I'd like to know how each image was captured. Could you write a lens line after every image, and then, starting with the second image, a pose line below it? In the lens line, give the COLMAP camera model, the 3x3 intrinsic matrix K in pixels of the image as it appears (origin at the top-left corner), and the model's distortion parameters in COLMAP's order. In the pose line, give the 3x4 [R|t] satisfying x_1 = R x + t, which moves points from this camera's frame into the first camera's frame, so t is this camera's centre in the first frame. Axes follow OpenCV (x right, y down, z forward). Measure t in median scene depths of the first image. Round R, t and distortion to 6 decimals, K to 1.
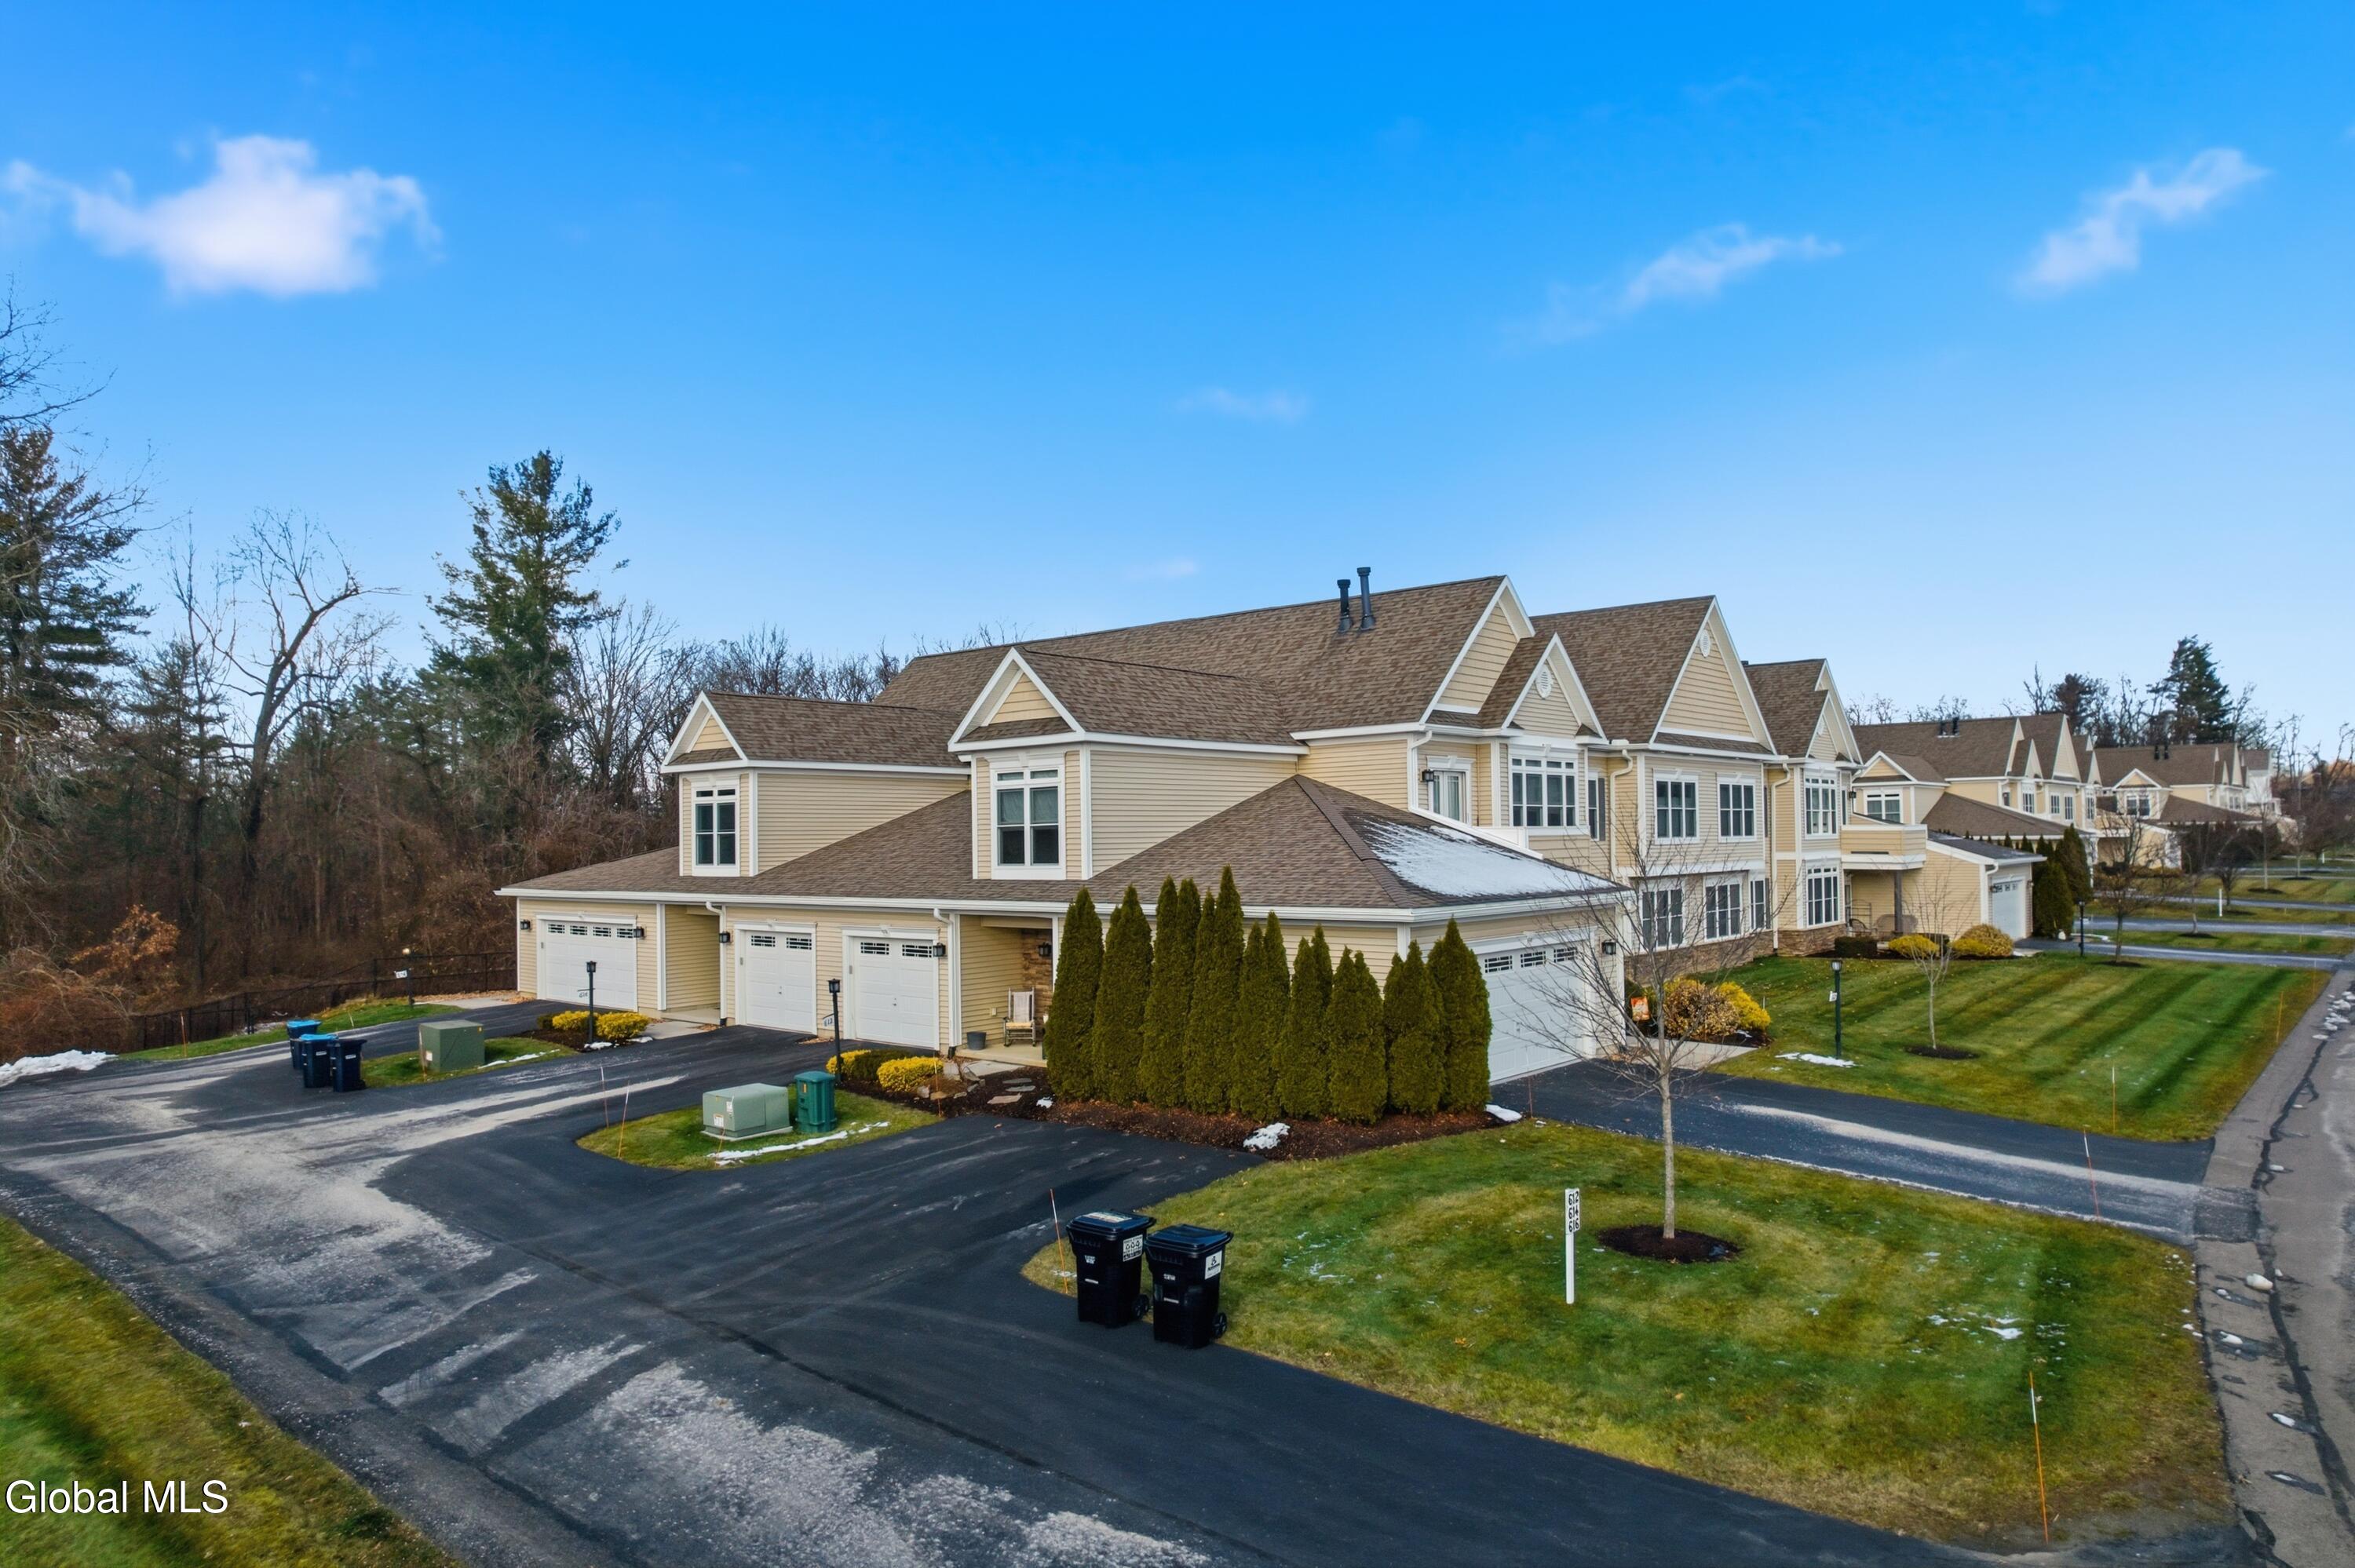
lens RADIAL K [[1504.1, 0, 1193.0], [0, 1504.1, 805.5], [0, 0, 1]] dist [-0.074404, 0.062968]
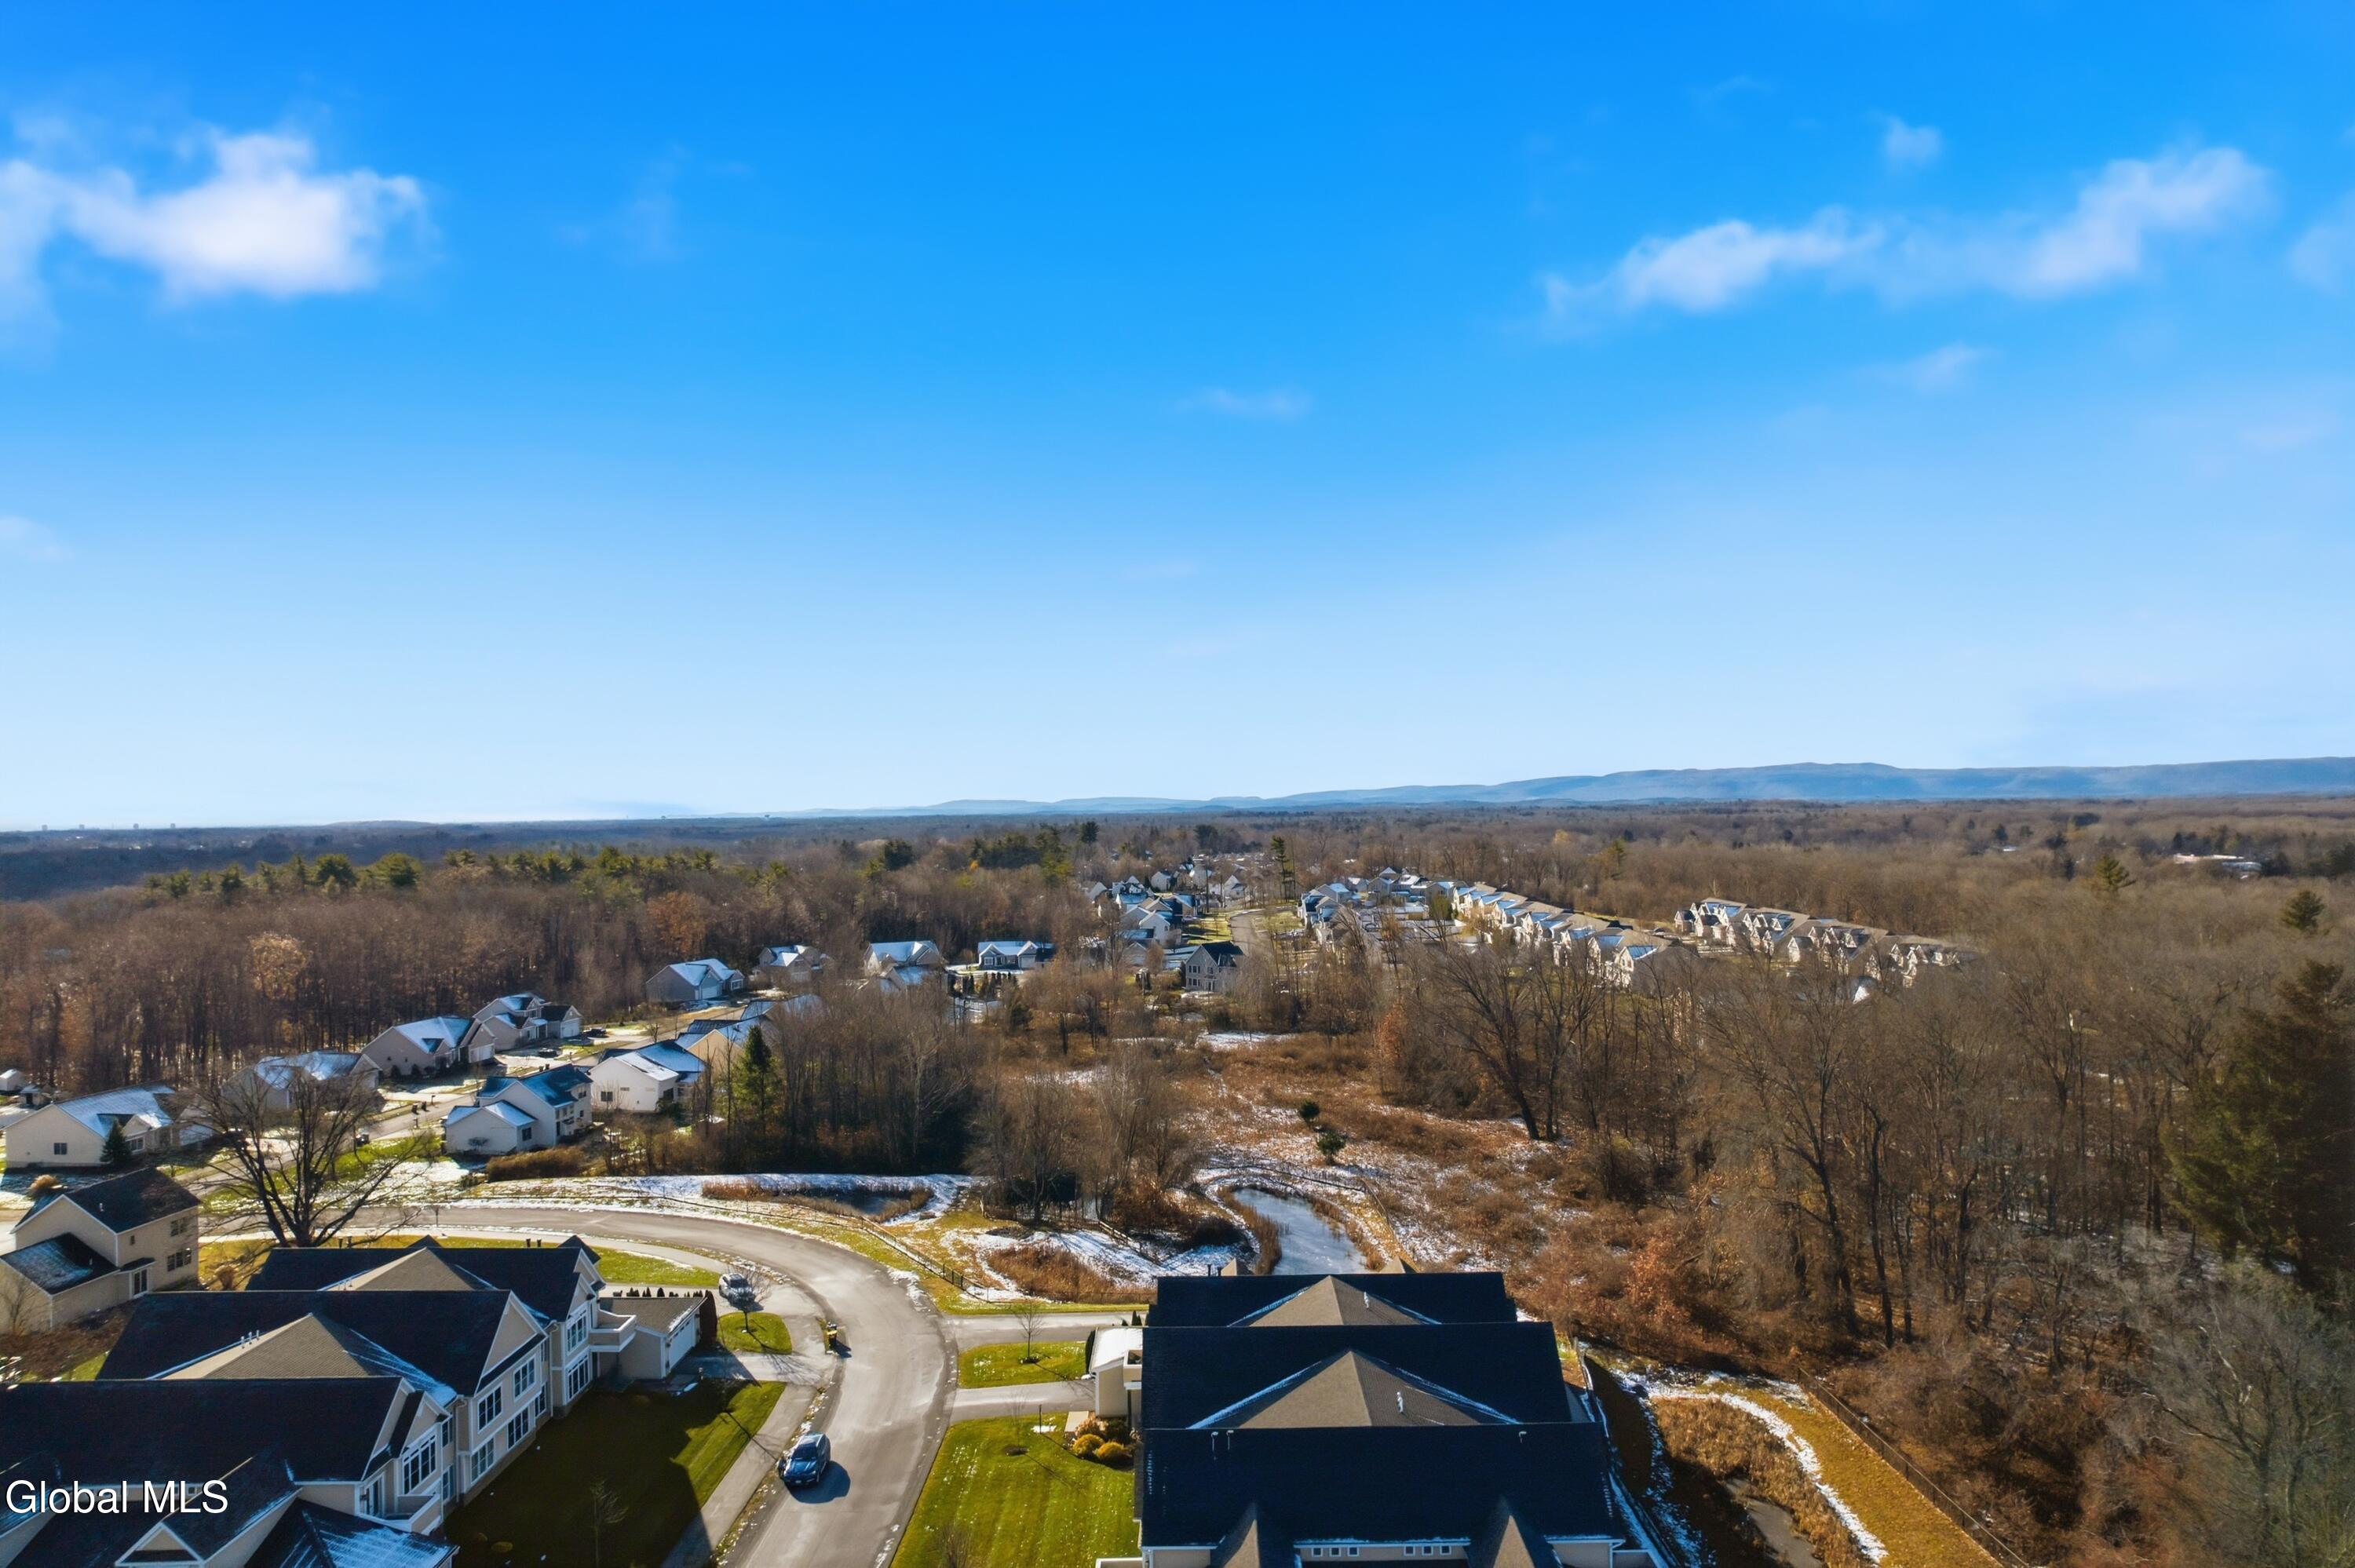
lens RADIAL K [[1504.1, 0, 1196.1], [0, 1504.1, 789.6], [0, 0, 1]] dist [-0.074404, 0.062968]
pose [[0.766585, 0.013081, 0.642010, -0.308120], [-0.014194, 0.999893, -0.003424, -1.036920], [-0.641986, -0.006488, 0.766689, -1.453675]]
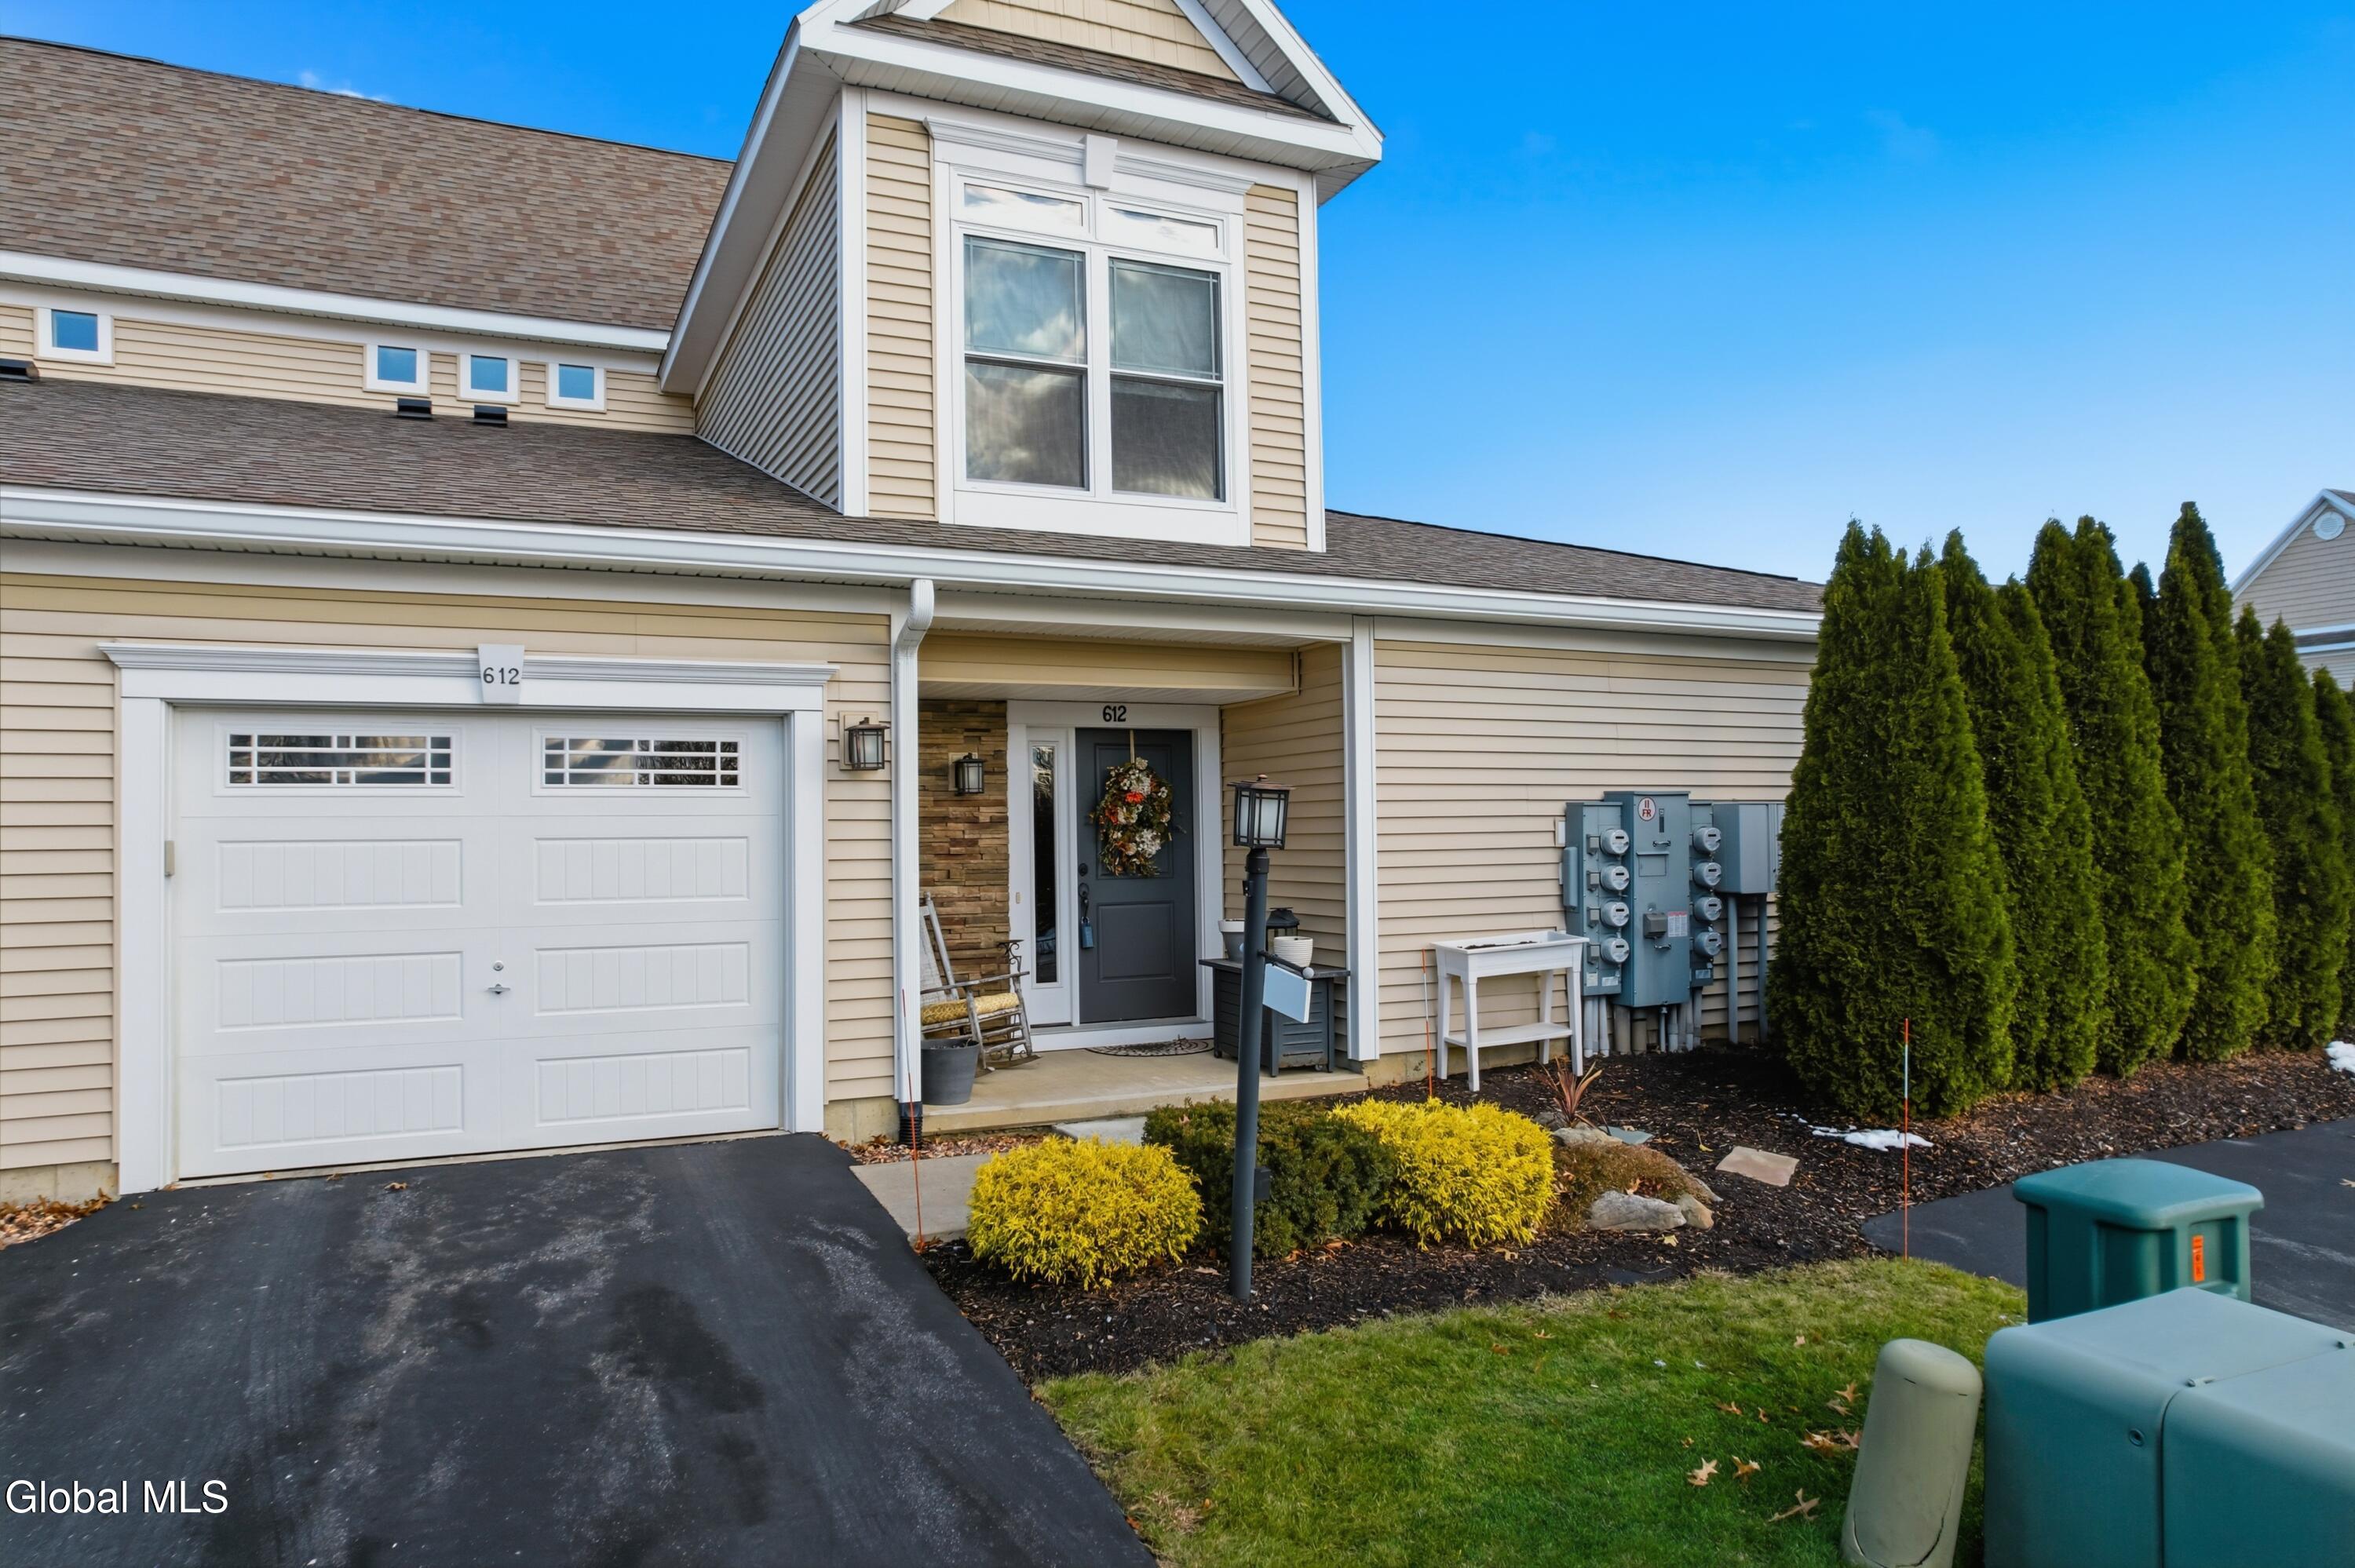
lens RADIAL K [[1504.1, 0, 1181.0], [0, 1504.1, 821.1], [0, 0, 1]] dist [-0.074404, 0.062968]
pose [[0.420069, 0.022574, 0.907211, -0.328137], [-0.010866, 0.999744, -0.019845, 0.097639], [-0.907427, -0.001522, 0.420207, 0.716750]]
